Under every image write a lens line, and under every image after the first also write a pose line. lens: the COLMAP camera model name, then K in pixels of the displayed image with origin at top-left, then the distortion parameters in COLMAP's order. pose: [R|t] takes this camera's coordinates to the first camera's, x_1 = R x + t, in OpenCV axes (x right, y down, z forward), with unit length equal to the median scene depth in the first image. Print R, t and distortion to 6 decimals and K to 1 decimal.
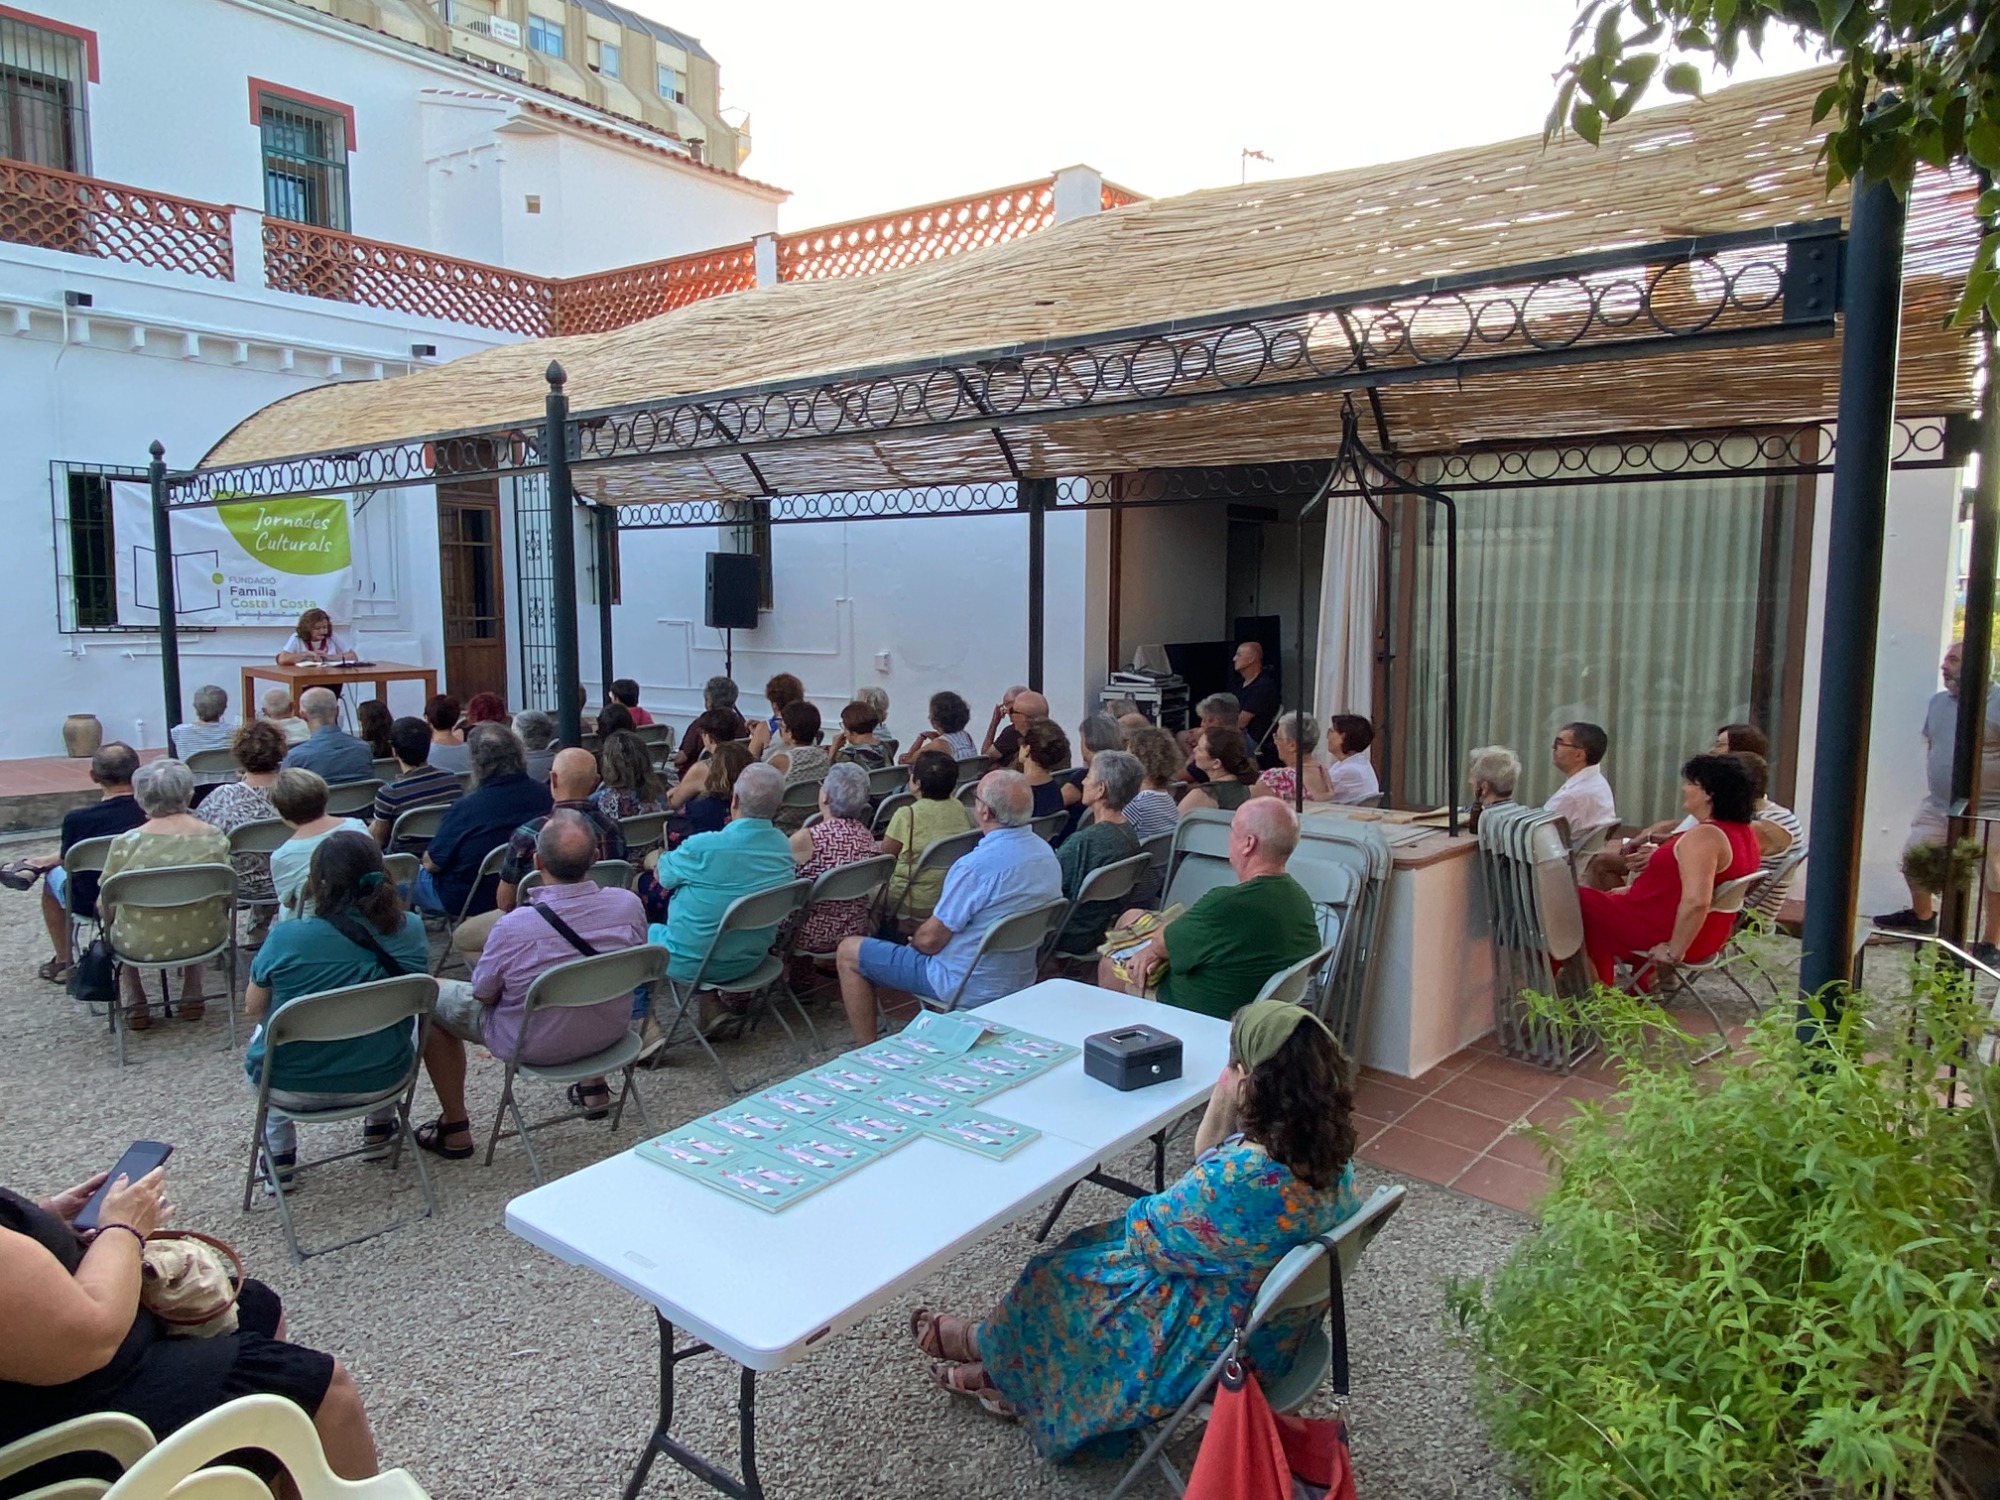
lens RADIAL K [[1316.0, 0, 1015.2], [0, 1316.0, 748.3], [0, 0, 1]] dist [0.021666, -0.031699]
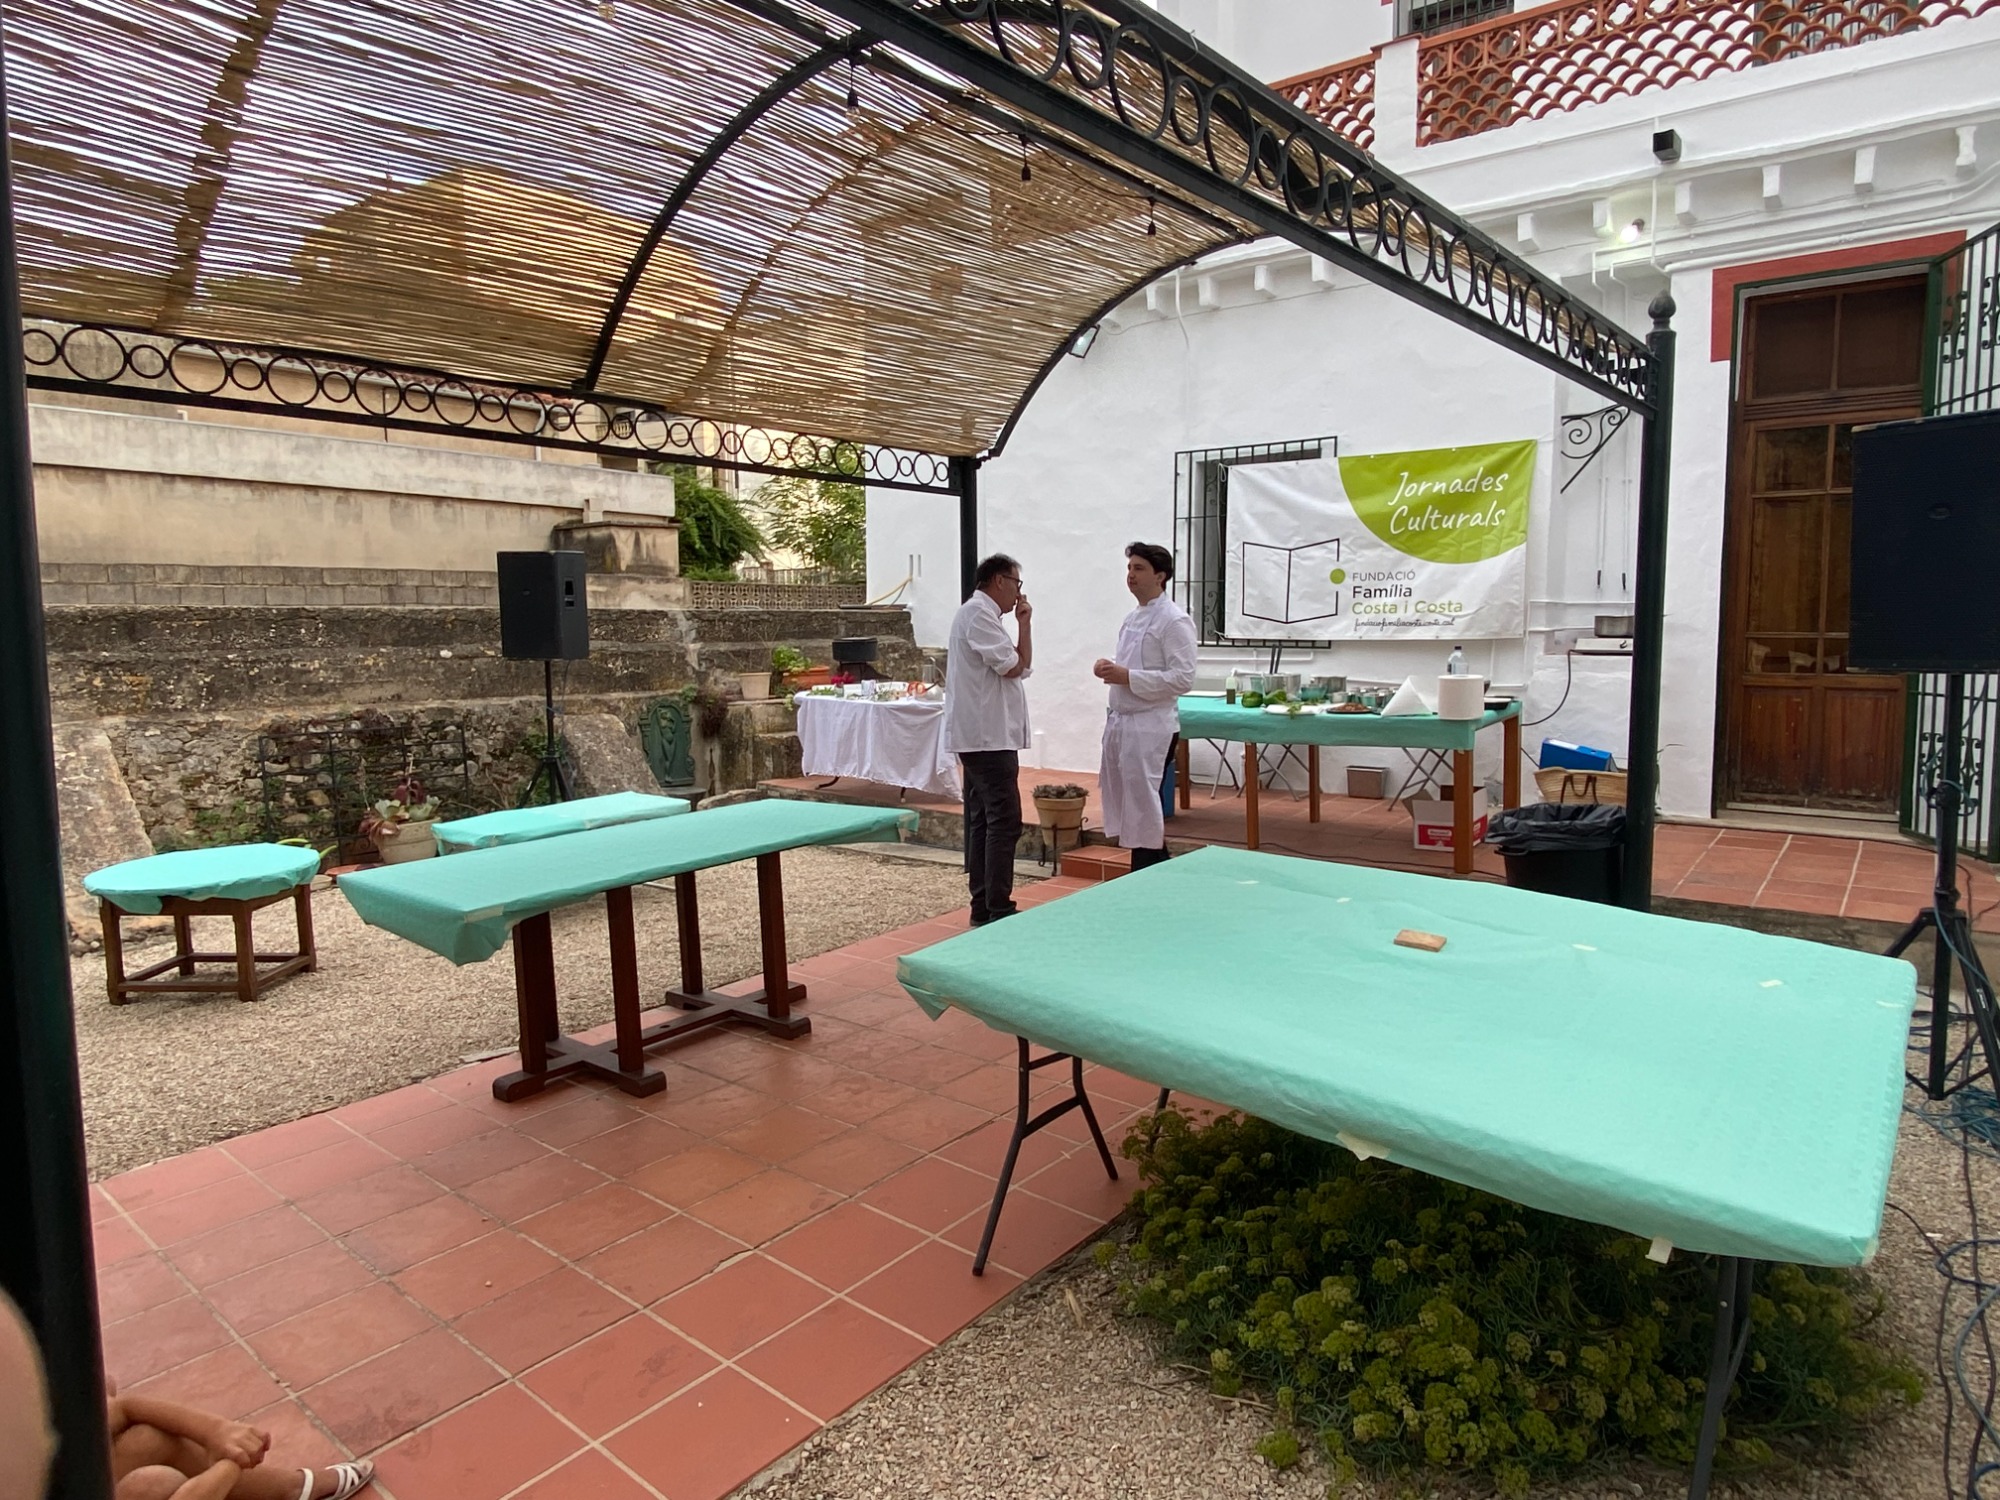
lens RADIAL K [[1184.2, 0, 998.1], [0, 1184.2, 740.6], [0, 0, 1]] dist [0.094949, -0.129231]
pose [[-0.027444, 0.094431, -0.995153, 0.092068], [-0.107974, 0.989423, 0.096865, -0.086488], [0.993775, 0.110109, -0.016958, 0.880606]]
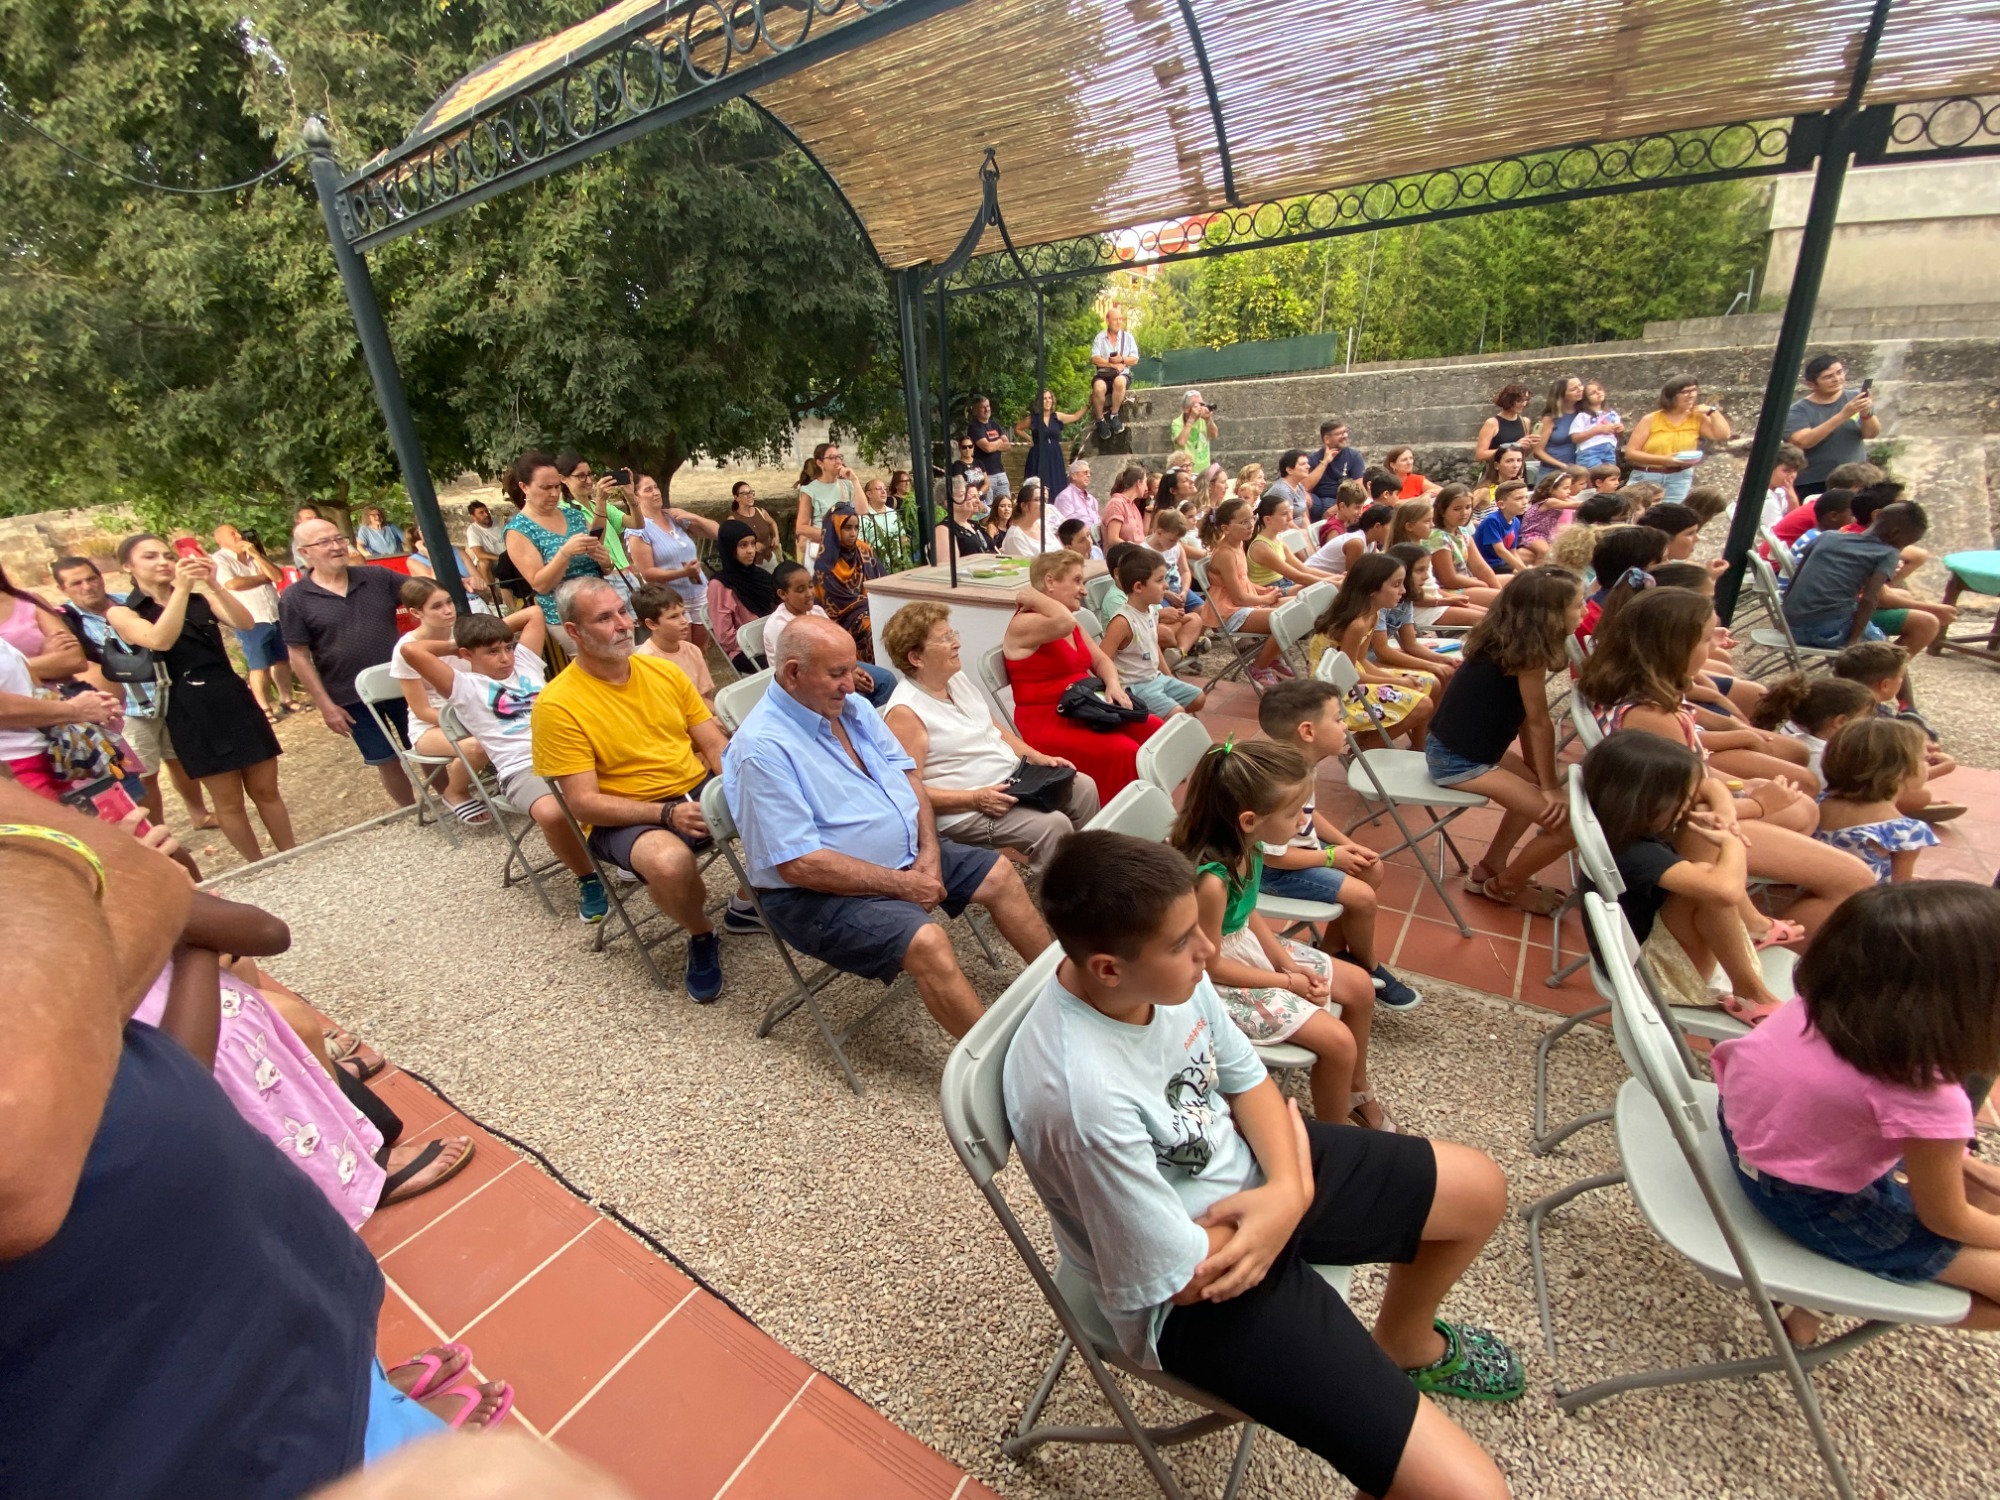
lens RADIAL K [[804.7, 0, 997.2], [0, 804.7, 748.3], [0, 0, 1]] dist [0.017659, -0.020216]
pose [[-0.995435, 0.080222, -0.051716, 0.156372], [0.045191, 0.873377, 0.484943, -0.083509], [0.084071, 0.480392, -0.873015, 0.887880]]
